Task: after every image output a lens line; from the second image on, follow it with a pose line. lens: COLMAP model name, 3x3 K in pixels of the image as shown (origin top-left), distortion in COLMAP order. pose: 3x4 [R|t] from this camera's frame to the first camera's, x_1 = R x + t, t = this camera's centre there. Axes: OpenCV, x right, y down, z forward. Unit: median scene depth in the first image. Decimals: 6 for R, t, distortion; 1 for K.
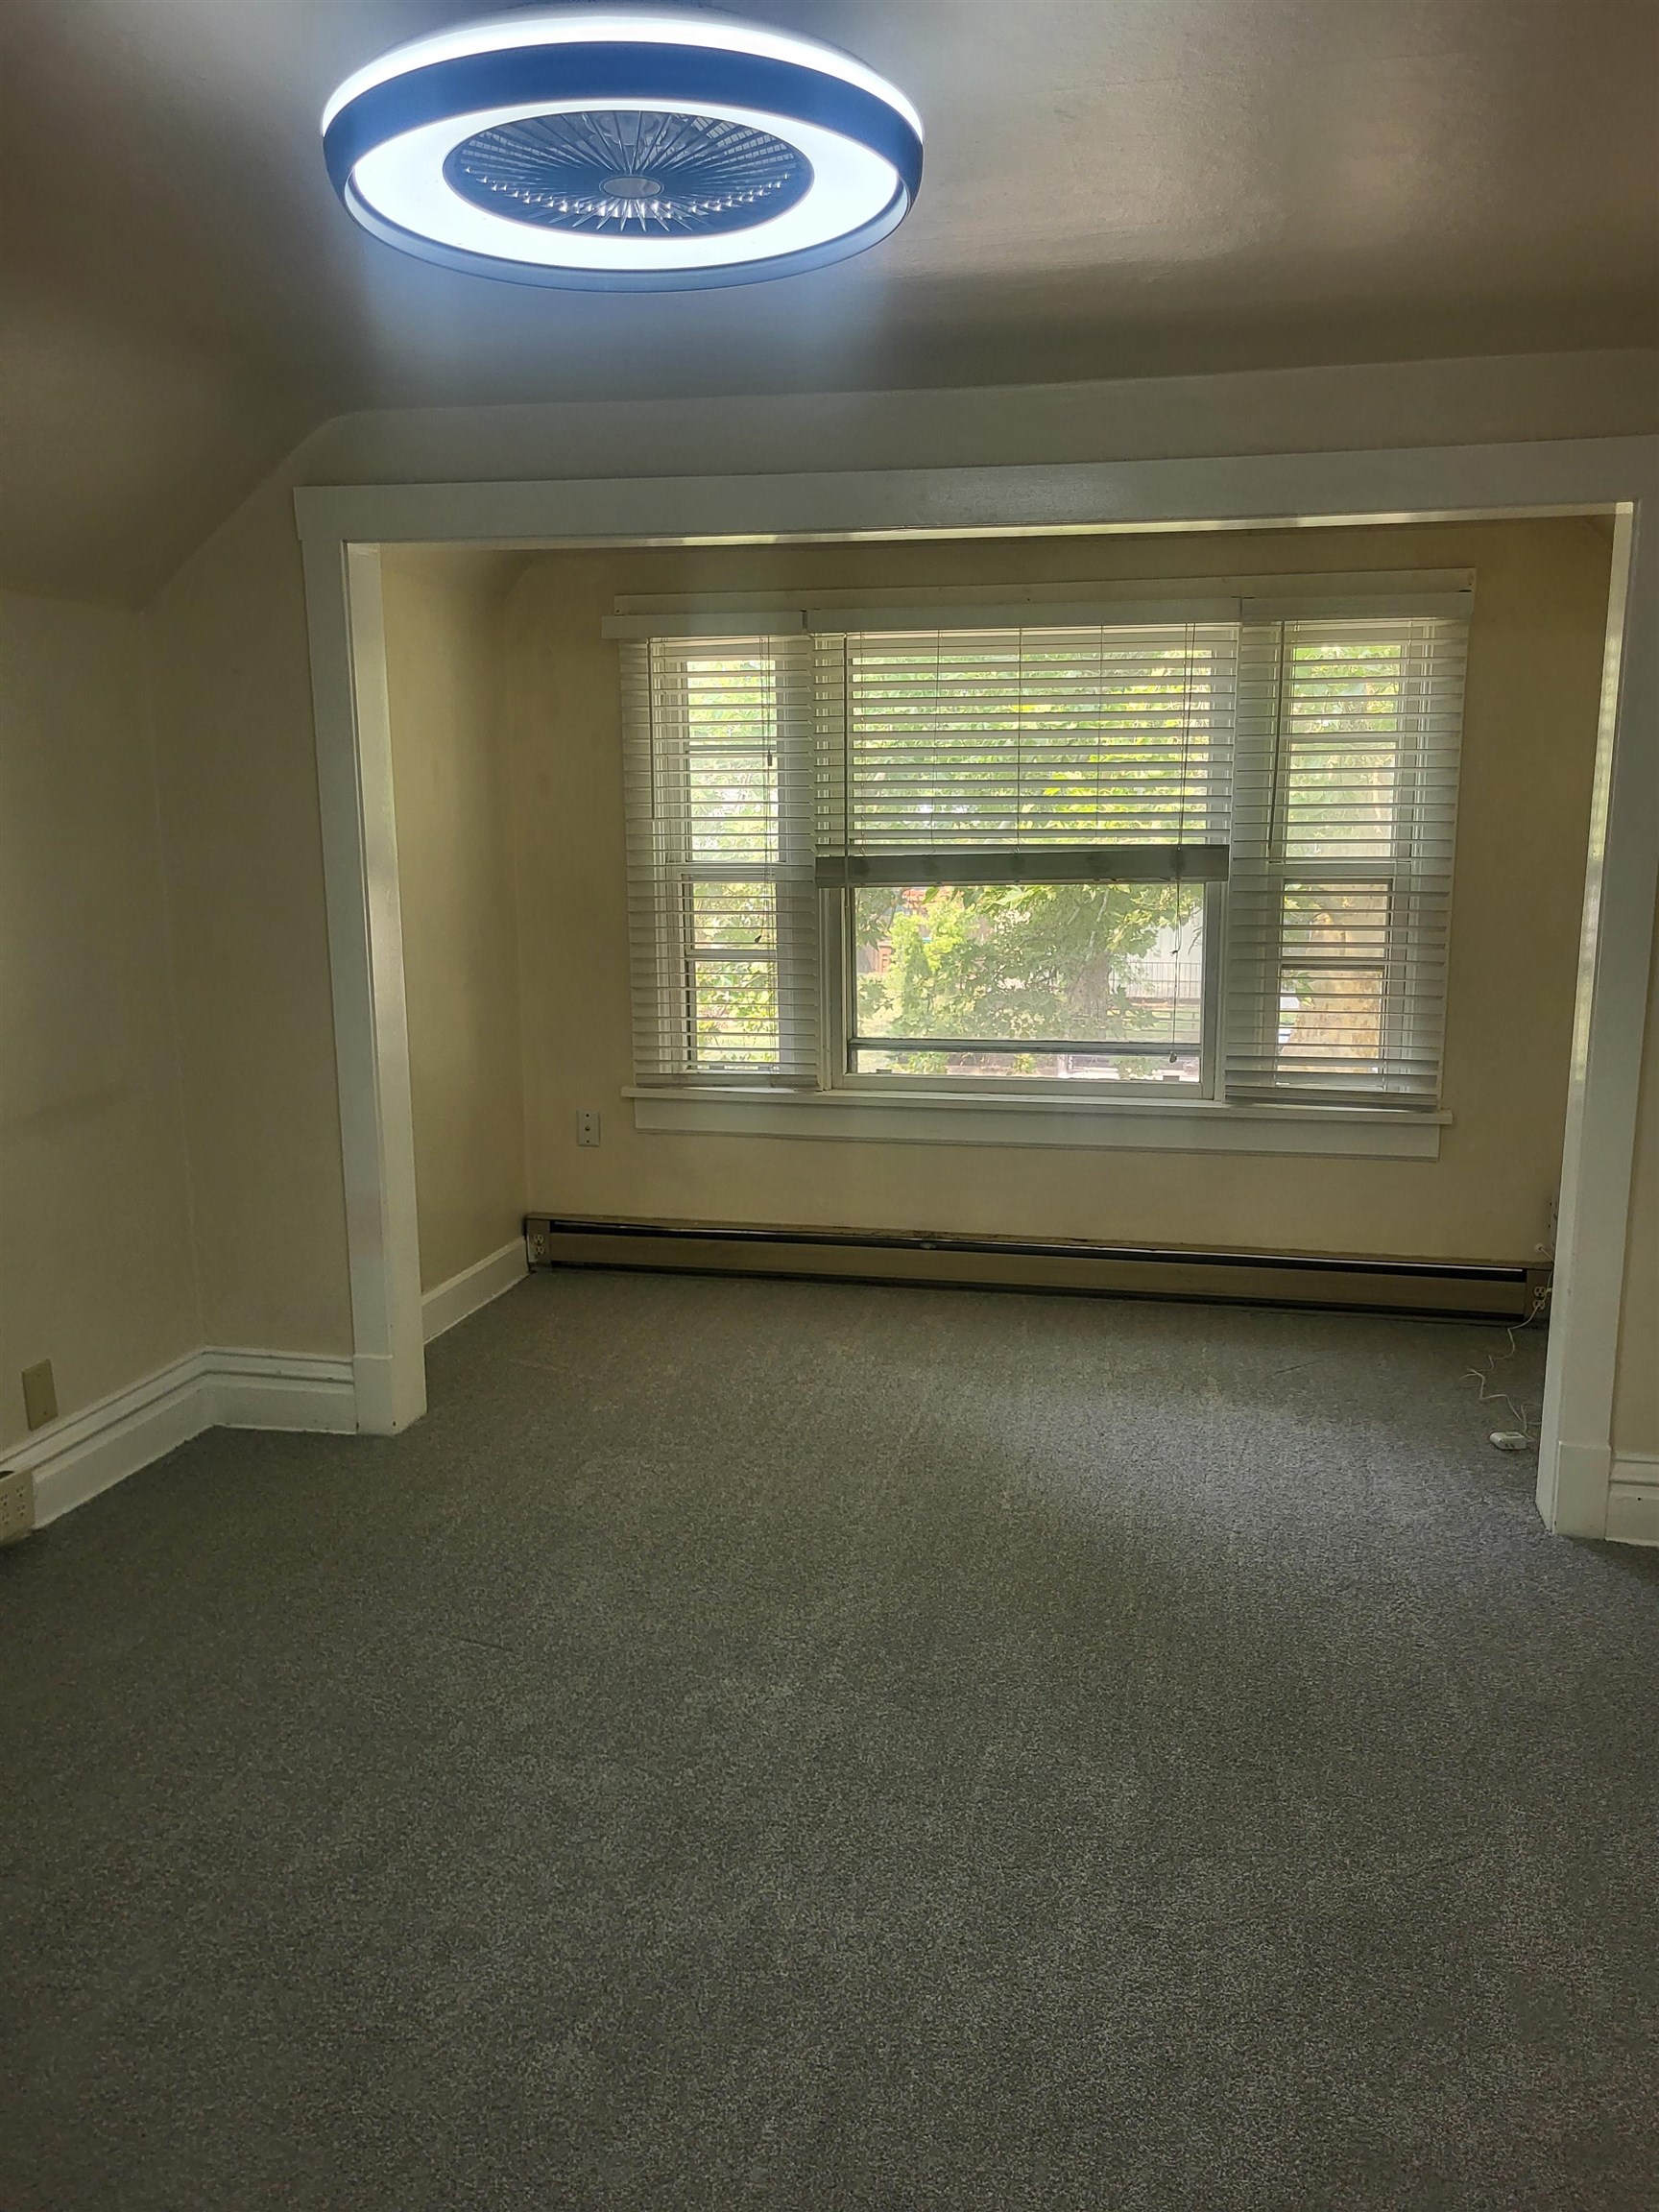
lens RADIAL K [[1713.7, 0, 828.4], [0, 1713.7, 1125.9], [0, 0, 1]] dist [0.023770, 0.001823]
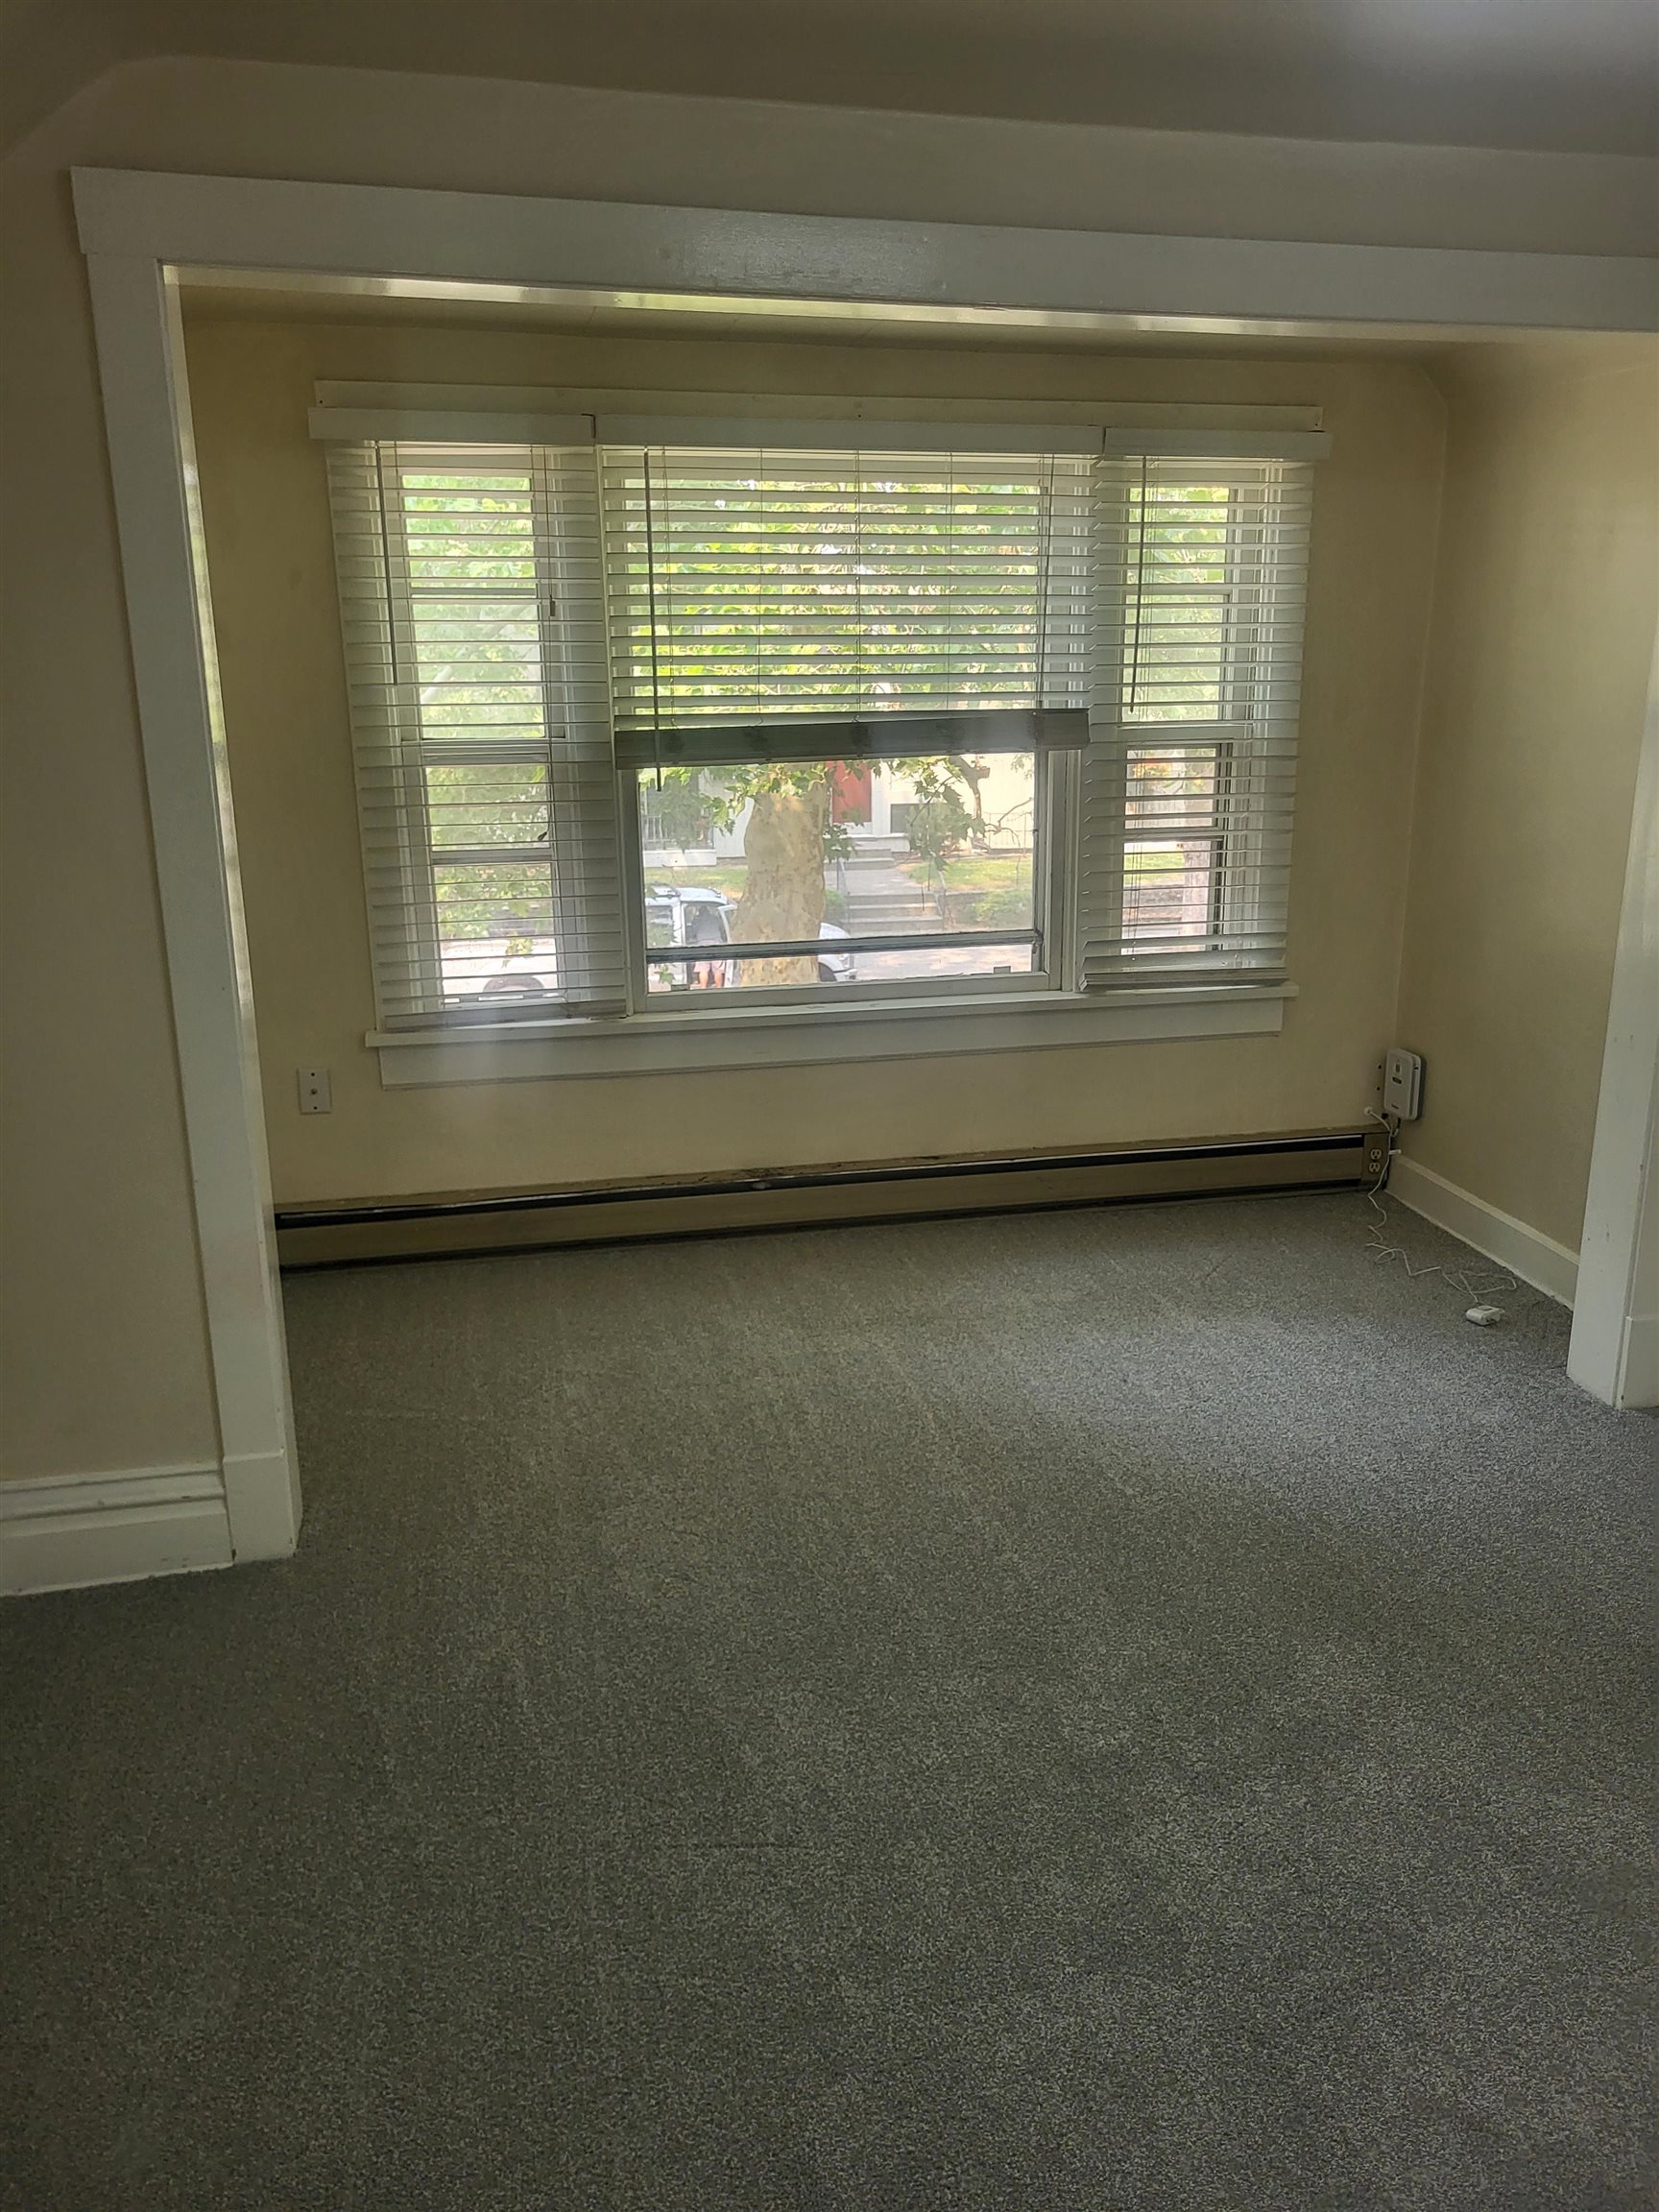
lens RADIAL K [[1713.7, 0, 841.0], [0, 1713.7, 1137.1], [0, 0, 1]] dist [0.023770, 0.001823]
pose [[0.900329, -0.121685, 0.417852, -0.283168], [0.082598, 0.990442, 0.110461, -0.049733], [-0.427299, -0.064937, 0.901775, 0.218619]]
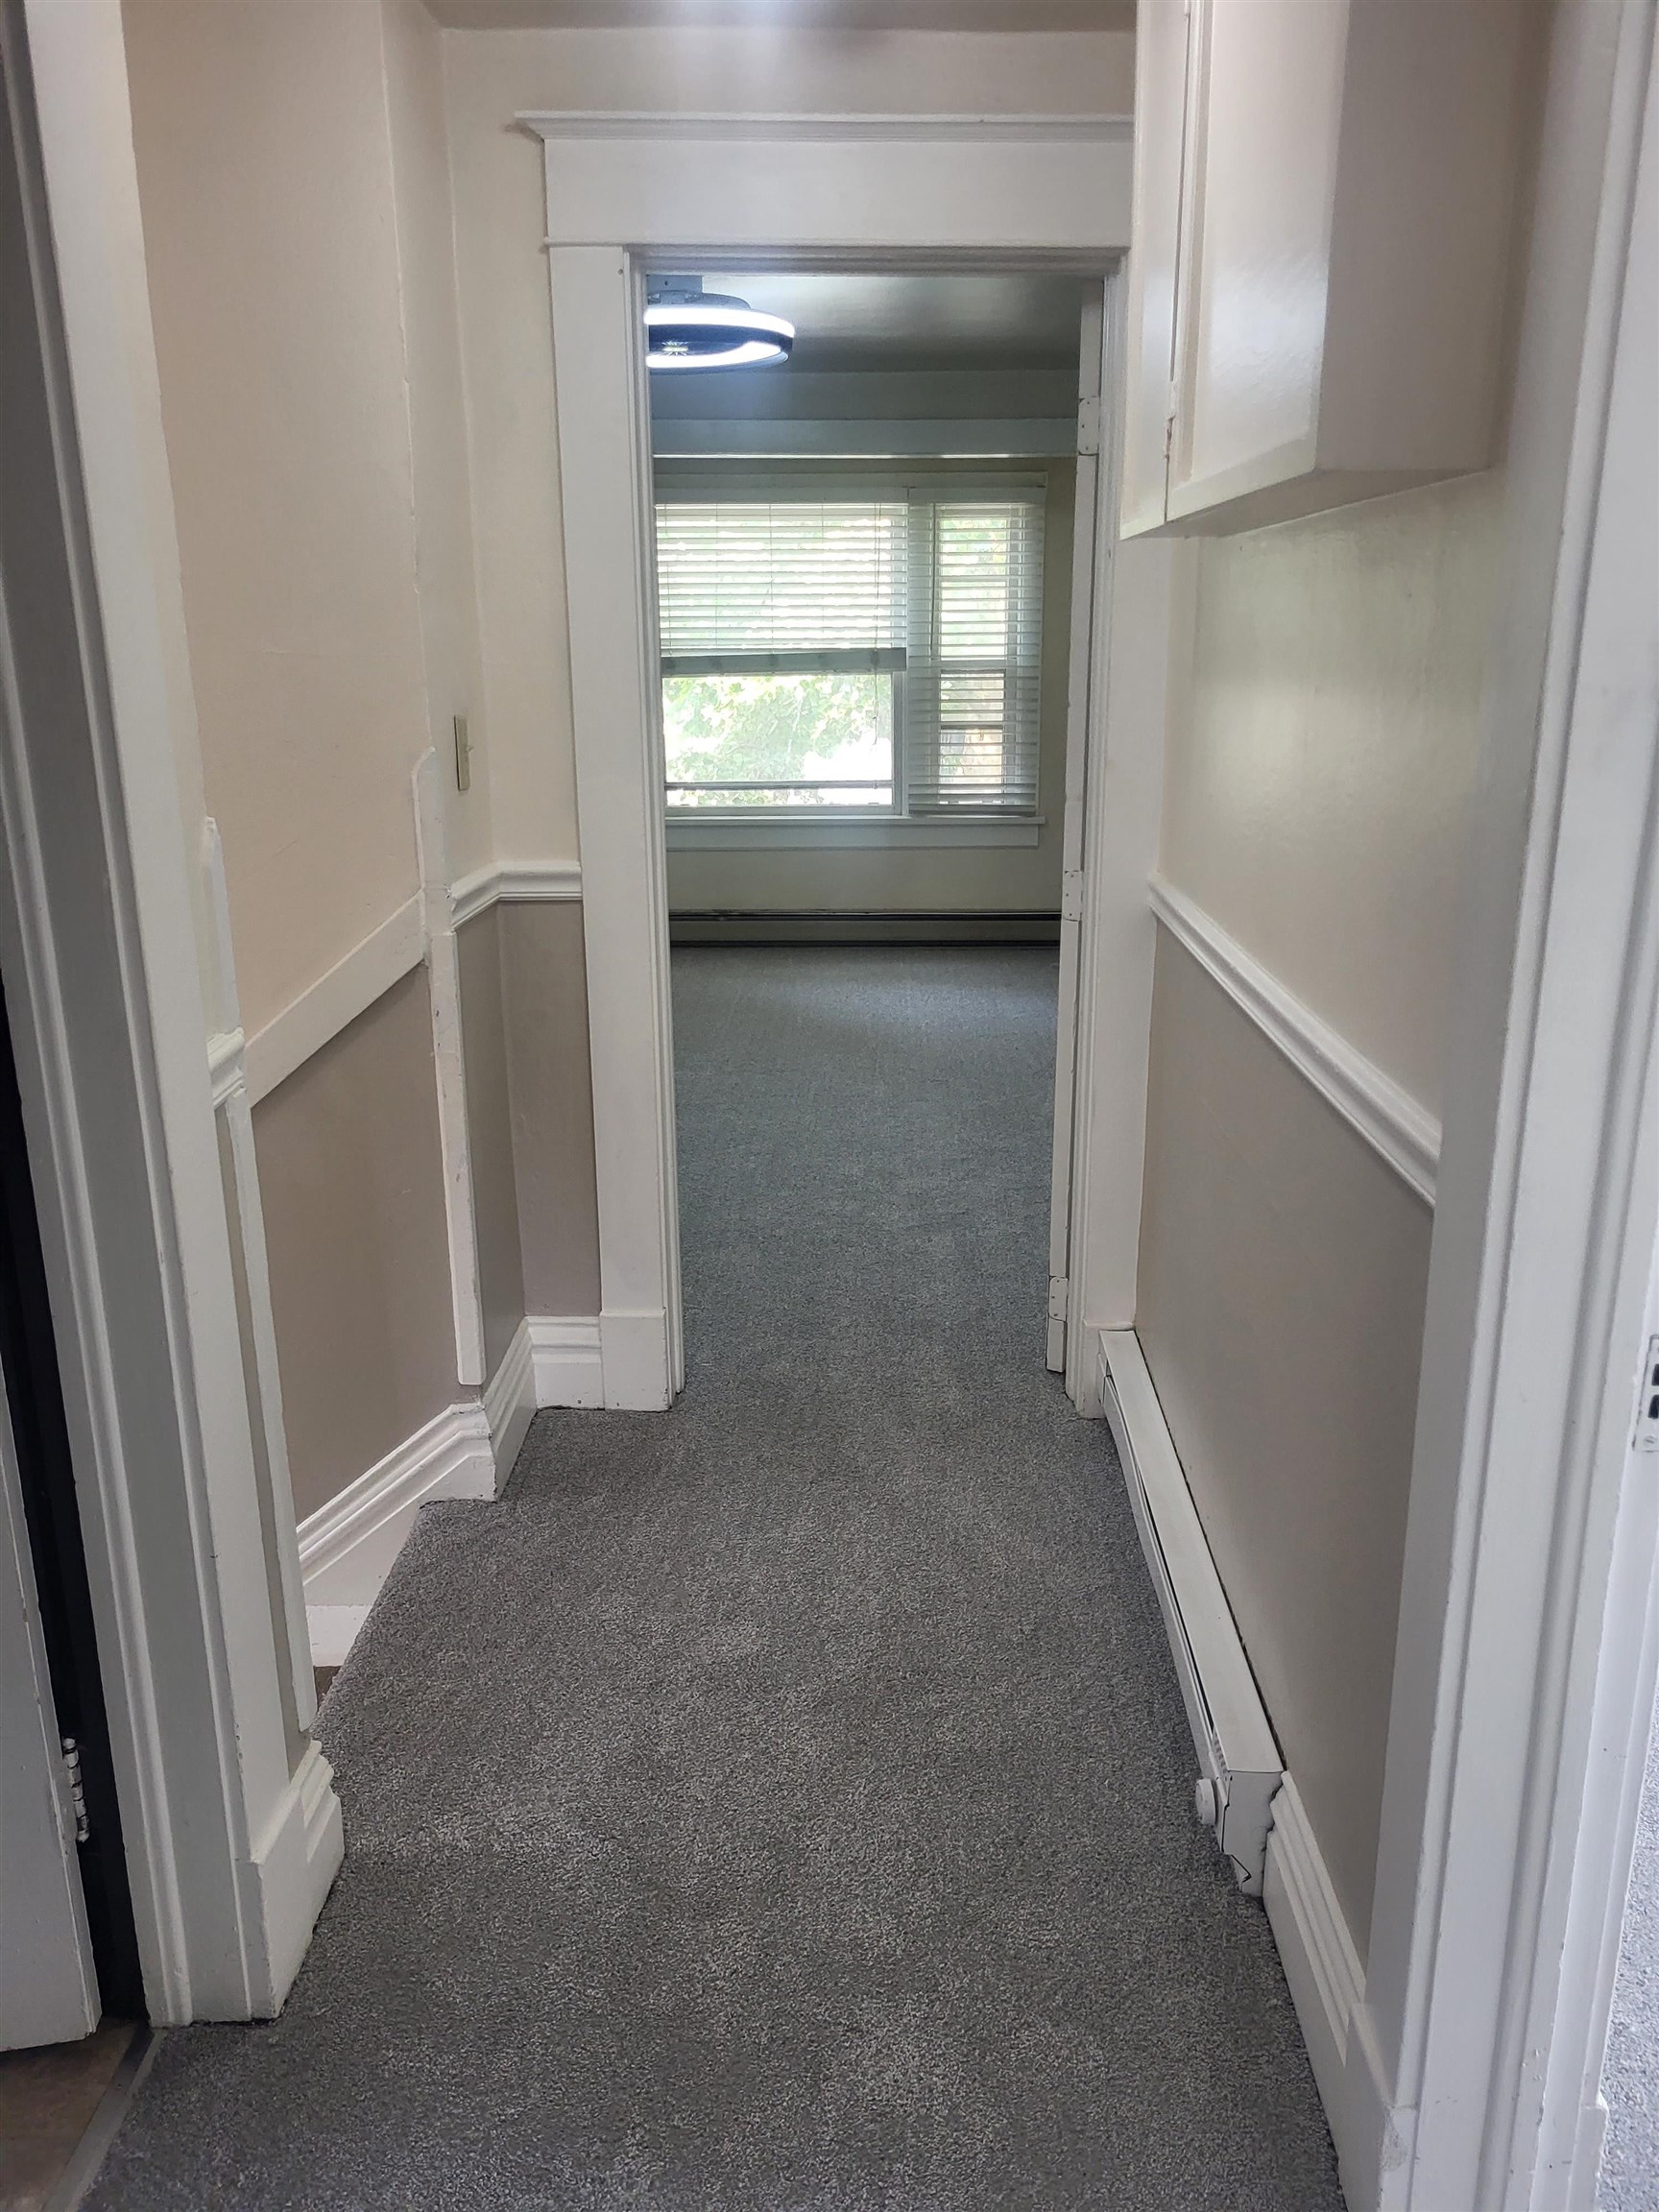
lens RADIAL K [[1713.7, 0, 836.6], [0, 1713.7, 1119.8], [0, 0, 1]] dist [0.023770, 0.001823]
pose [[0.980386, -0.056879, 0.188701, -0.149072], [0.037101, 0.993595, 0.106736, 0.095005], [-0.193564, -0.097641, 0.976217, -0.560710]]
